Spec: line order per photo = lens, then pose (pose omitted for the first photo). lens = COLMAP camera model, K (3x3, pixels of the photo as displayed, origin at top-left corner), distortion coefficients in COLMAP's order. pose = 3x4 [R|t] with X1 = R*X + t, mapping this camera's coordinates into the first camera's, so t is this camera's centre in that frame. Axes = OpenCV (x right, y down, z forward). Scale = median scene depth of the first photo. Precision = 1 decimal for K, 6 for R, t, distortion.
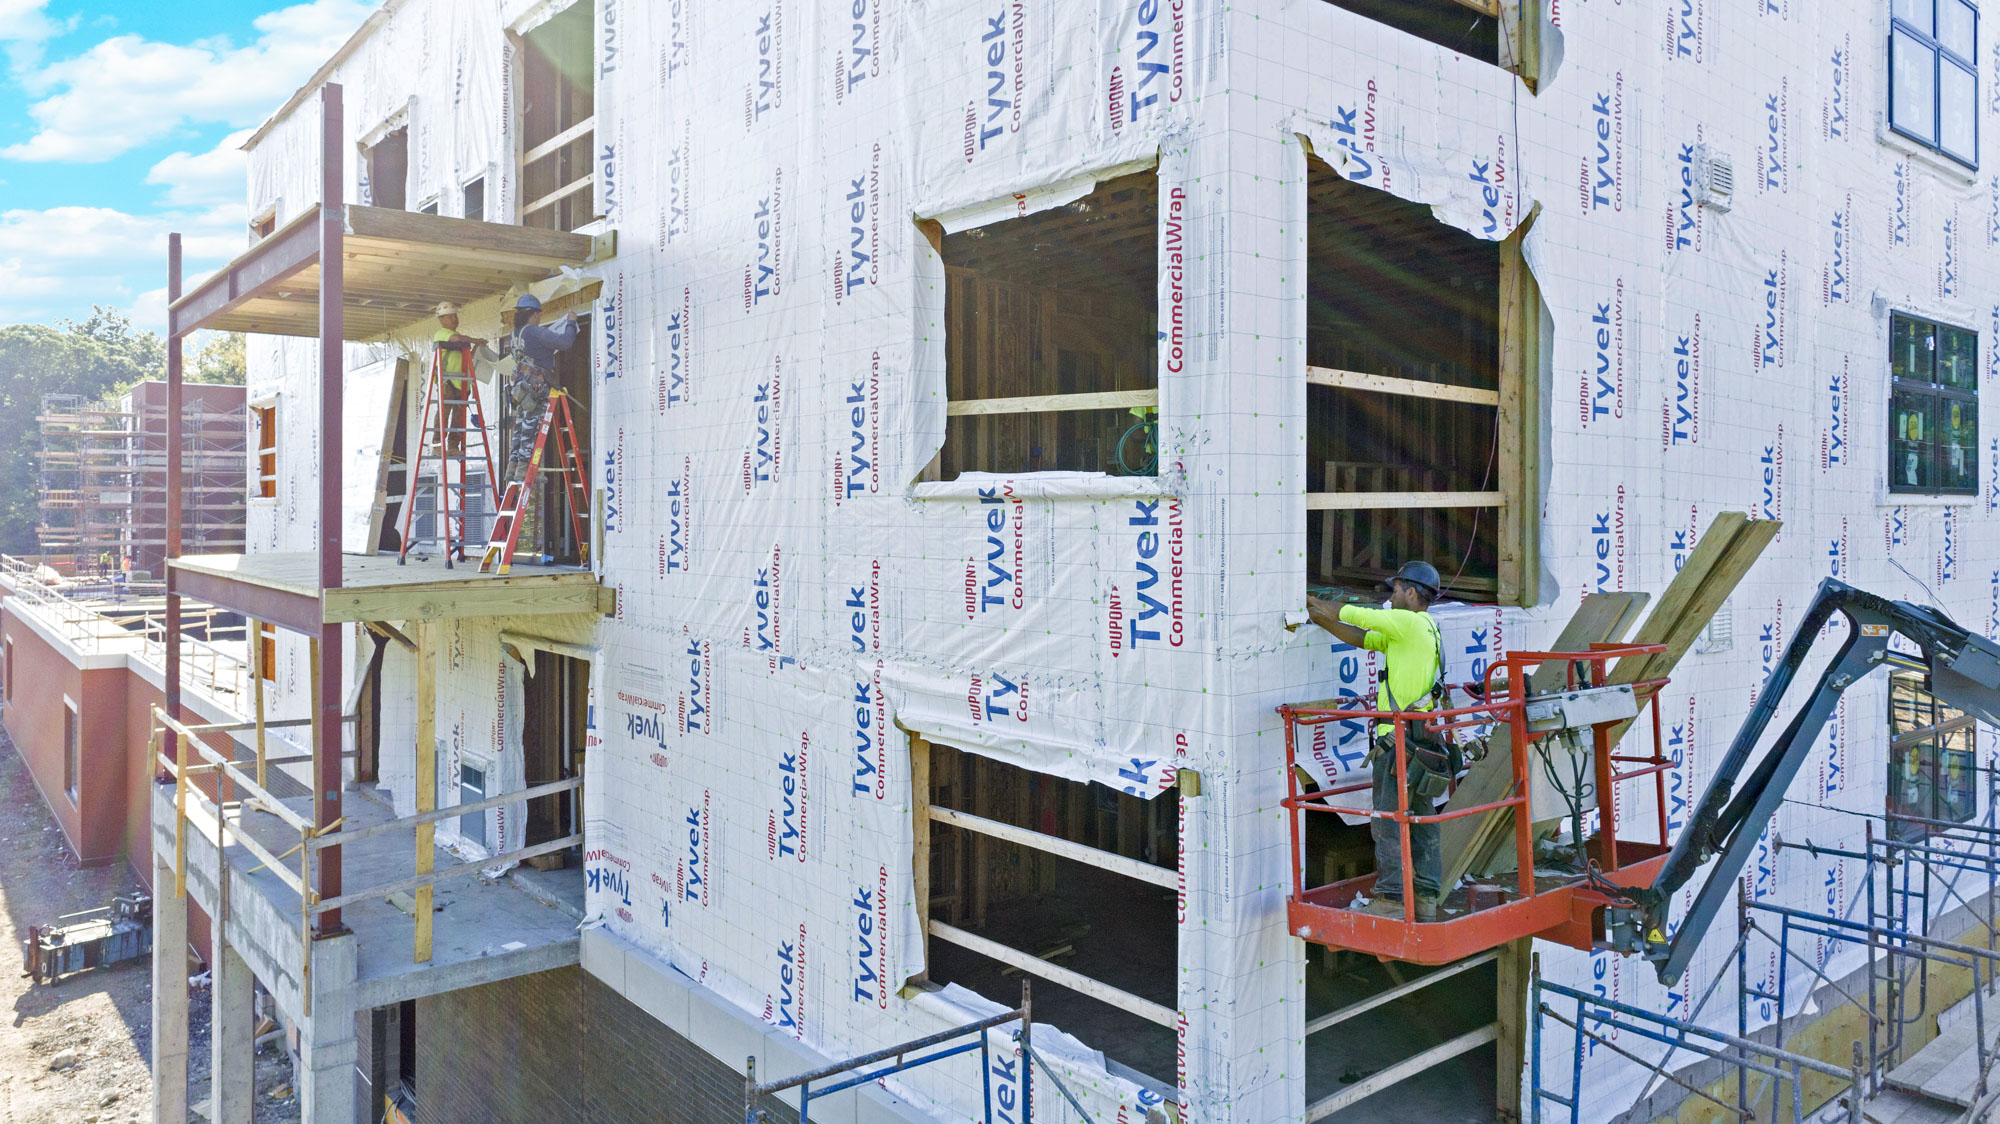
lens RADIAL K [[1373.5, 0, 1000.5], [0, 1373.5, 549.5], [0, 0, 1]] dist [0.015532, 0.002334]
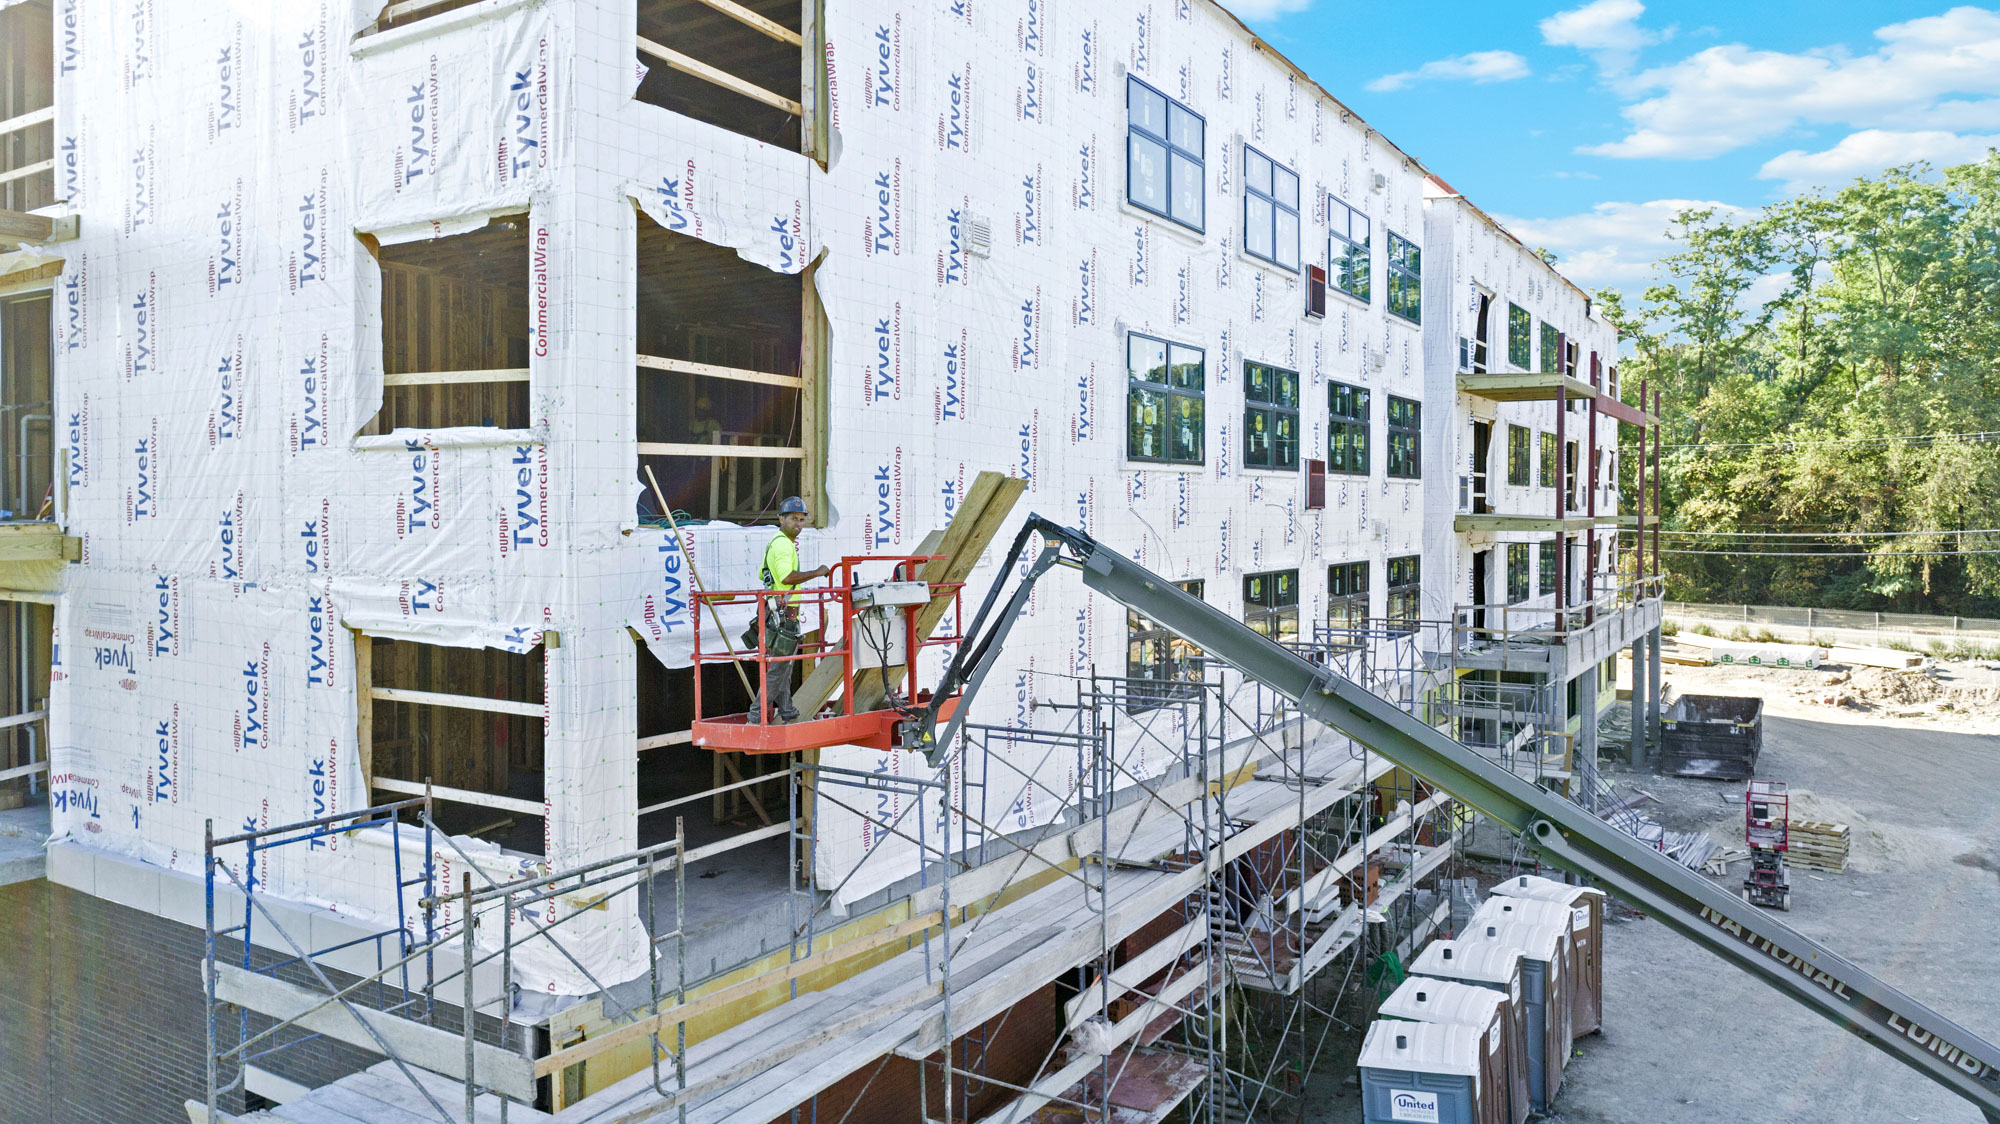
lens RADIAL K [[1373.5, 0, 972.4], [0, 1373.5, 531.3], [0, 0, 1]] dist [0.015532, 0.002334]
pose [[0.952216, -0.007968, 0.305321, 0.088258], [0.010342, 0.999928, -0.006160, 0.051804], [-0.305249, 0.009024, 0.952230, -0.388743]]
